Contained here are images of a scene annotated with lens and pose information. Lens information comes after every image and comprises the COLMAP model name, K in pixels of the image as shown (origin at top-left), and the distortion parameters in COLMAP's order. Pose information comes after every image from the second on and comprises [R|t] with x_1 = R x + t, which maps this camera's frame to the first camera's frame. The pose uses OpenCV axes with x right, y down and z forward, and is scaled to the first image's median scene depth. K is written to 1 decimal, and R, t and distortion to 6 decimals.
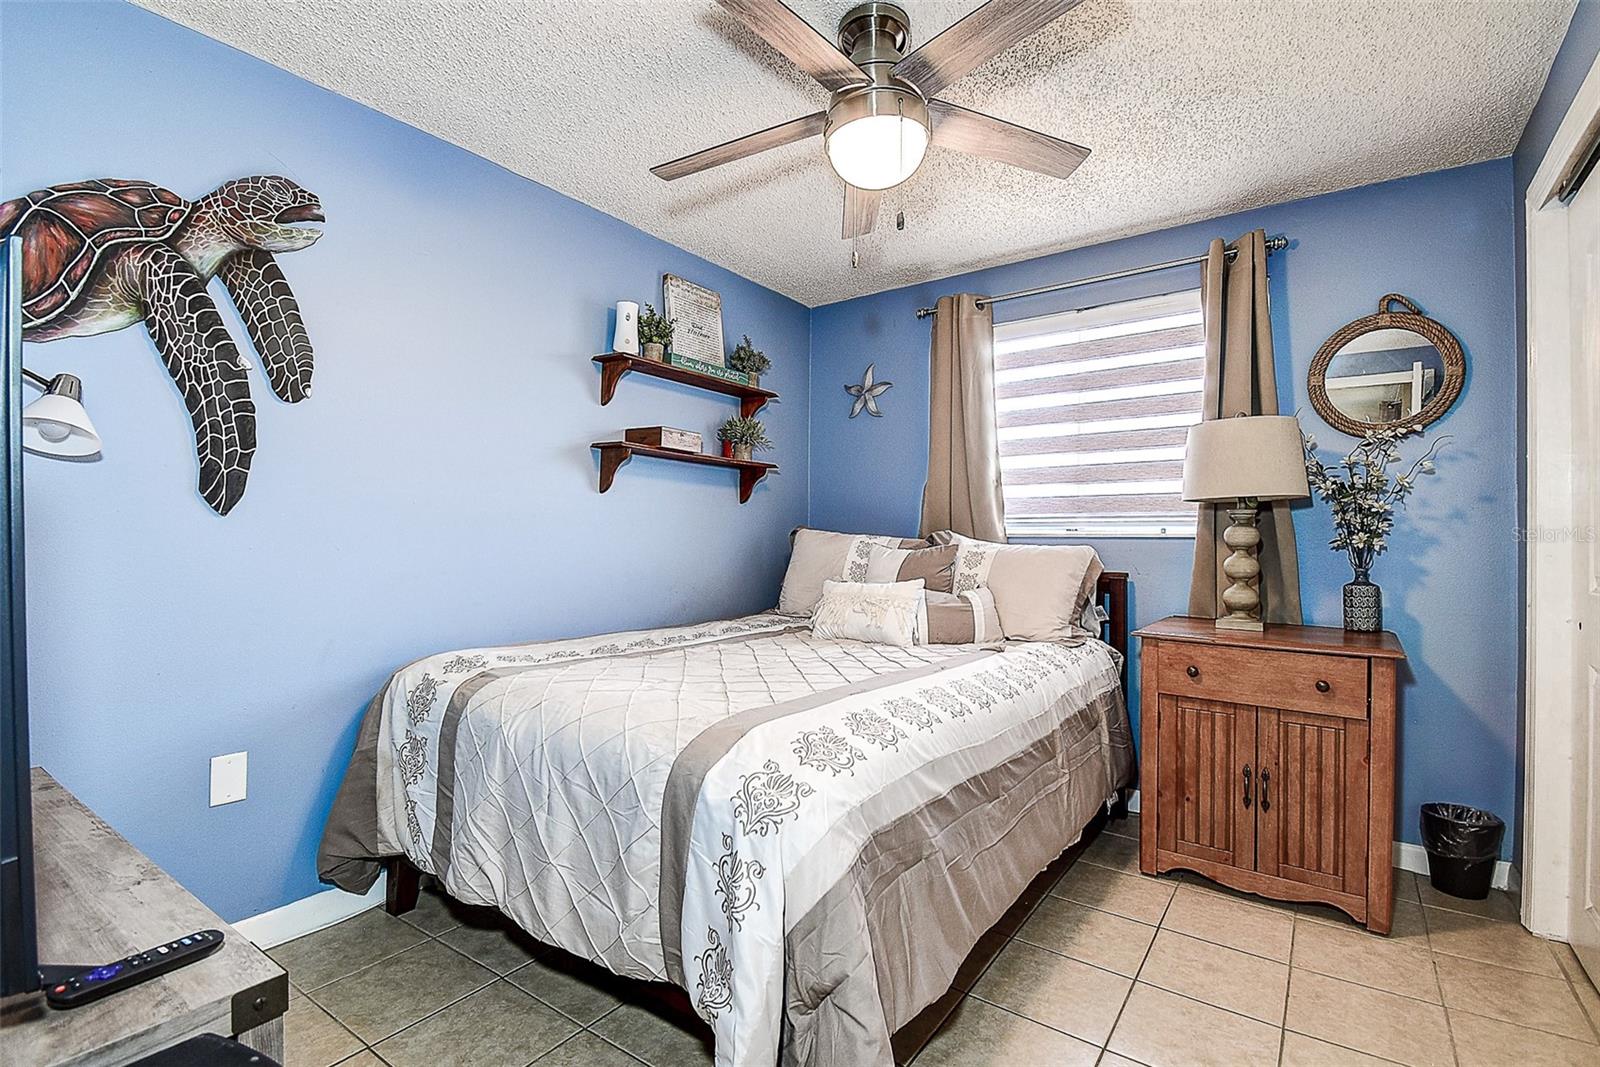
lens RADIAL K [[735.2, 0, 798.1], [0, 735.2, 530.5], [0, 0, 1]] dist [0.035917, -0.033755]
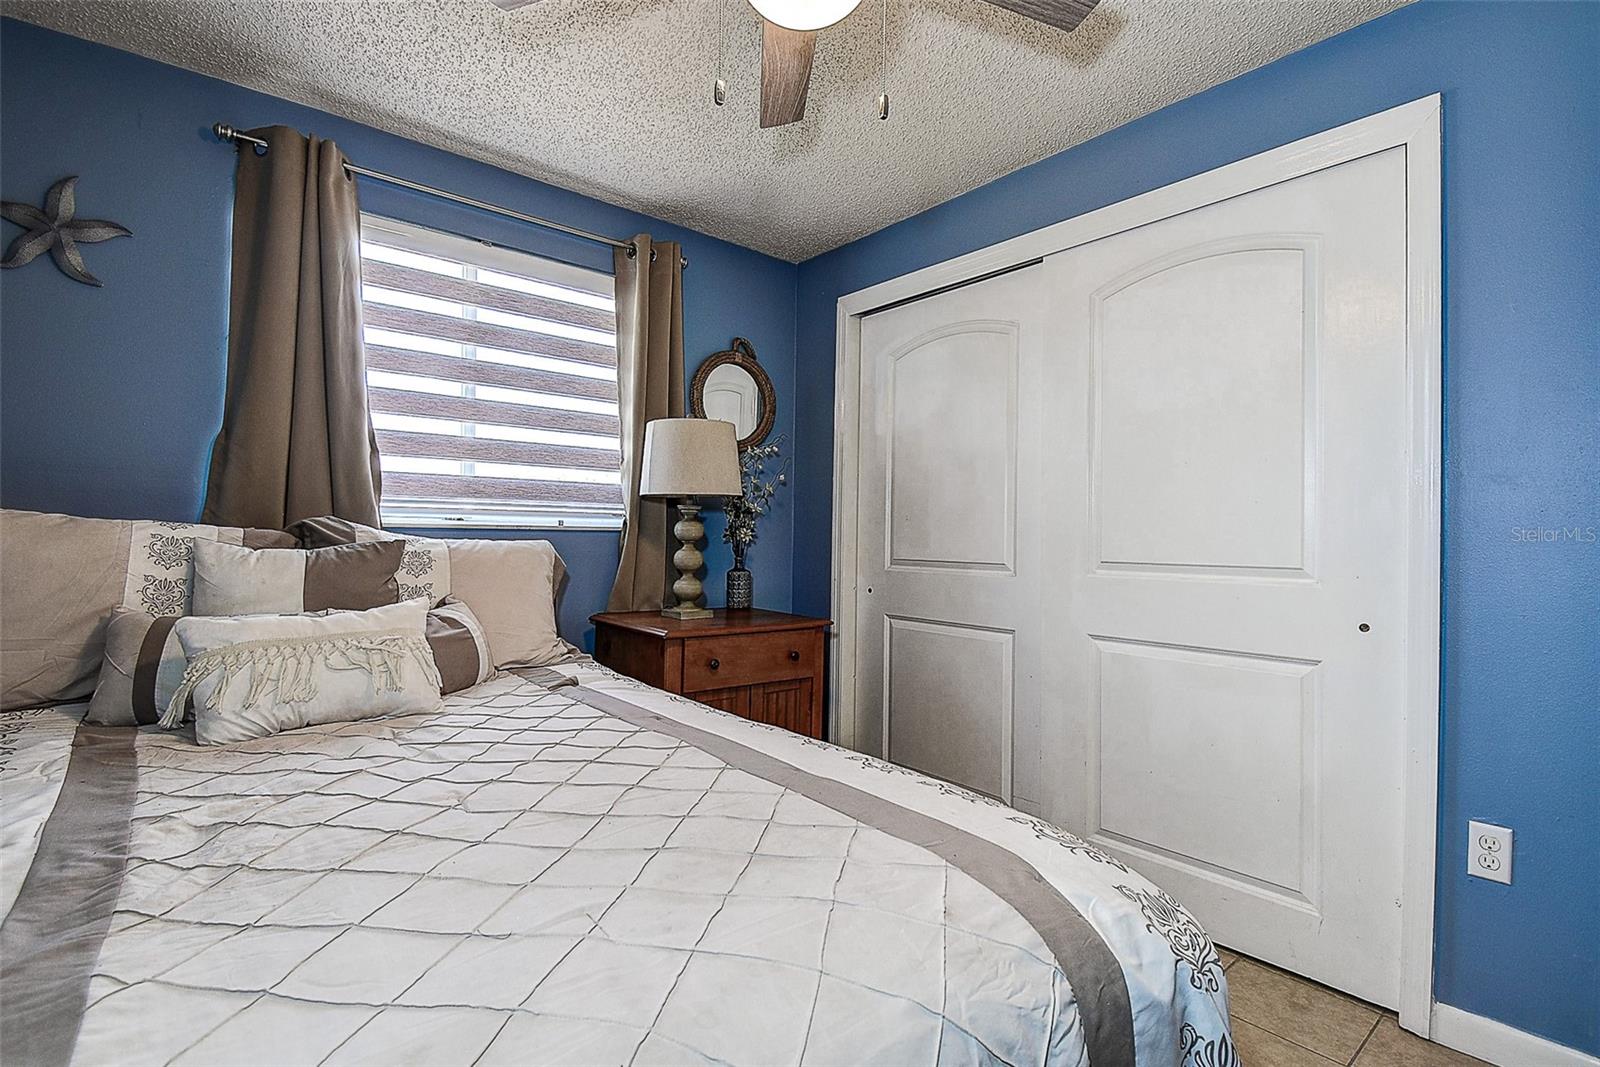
lens RADIAL K [[735.2, 0, 798.1], [0, 735.2, 530.5], [0, 0, 1]] dist [0.035917, -0.033755]
pose [[0.238147, 0.000379, 0.971229, -0.365317], [-0.027763, 0.999594, 0.006418, -0.004105], [-0.970832, -0.028493, 0.238060, 0.555870]]
